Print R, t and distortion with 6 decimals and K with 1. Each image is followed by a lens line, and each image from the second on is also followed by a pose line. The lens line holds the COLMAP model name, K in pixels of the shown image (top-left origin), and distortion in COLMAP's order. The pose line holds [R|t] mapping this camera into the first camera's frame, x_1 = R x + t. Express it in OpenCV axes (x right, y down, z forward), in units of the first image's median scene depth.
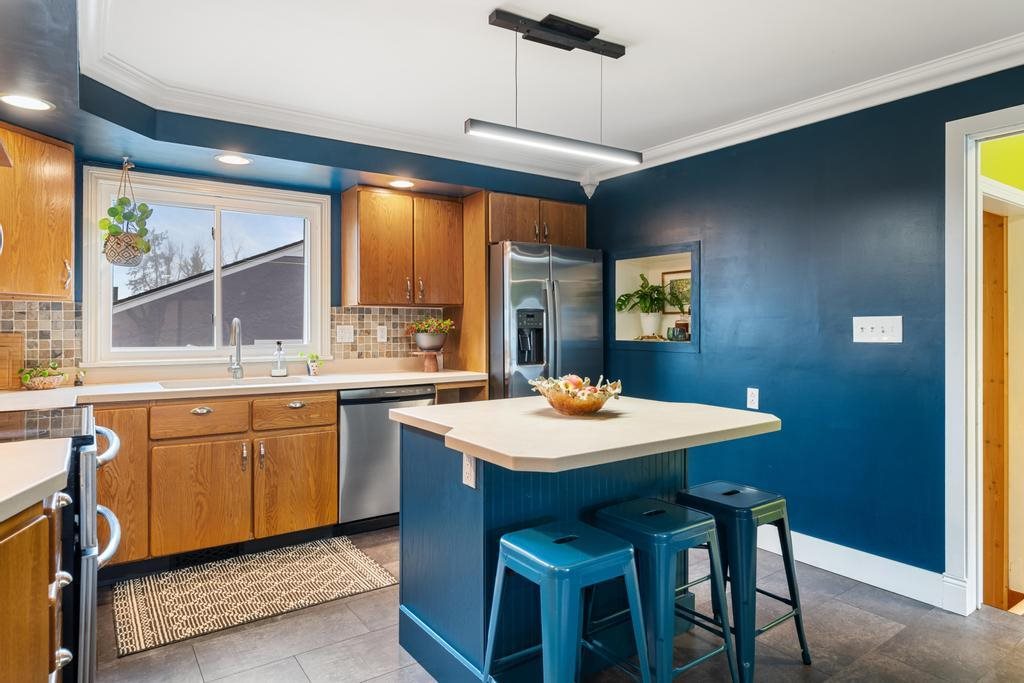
lens RADIAL K [[607.9, 0, 512.3], [0, 607.9, 331.4], [0, 0, 1]] dist [0.002534, 0.000870]
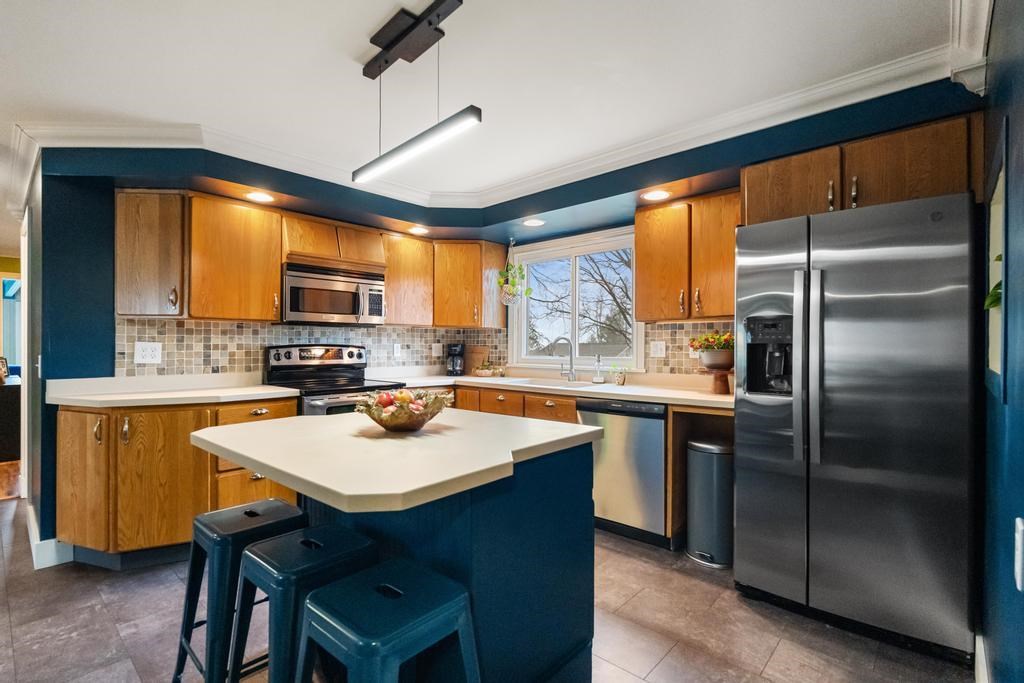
lens RADIAL K [[475.0, 0, 511.3], [0, 475.0, 346.9], [0, 0, 1]] dist [0.001592, 0.000675]
pose [[0.234102, 0.003578, -0.972205, 0.491644], [-0.012740, 0.999919, 0.000613, 0.002681], [0.972129, 0.012242, 0.234129, 0.578164]]
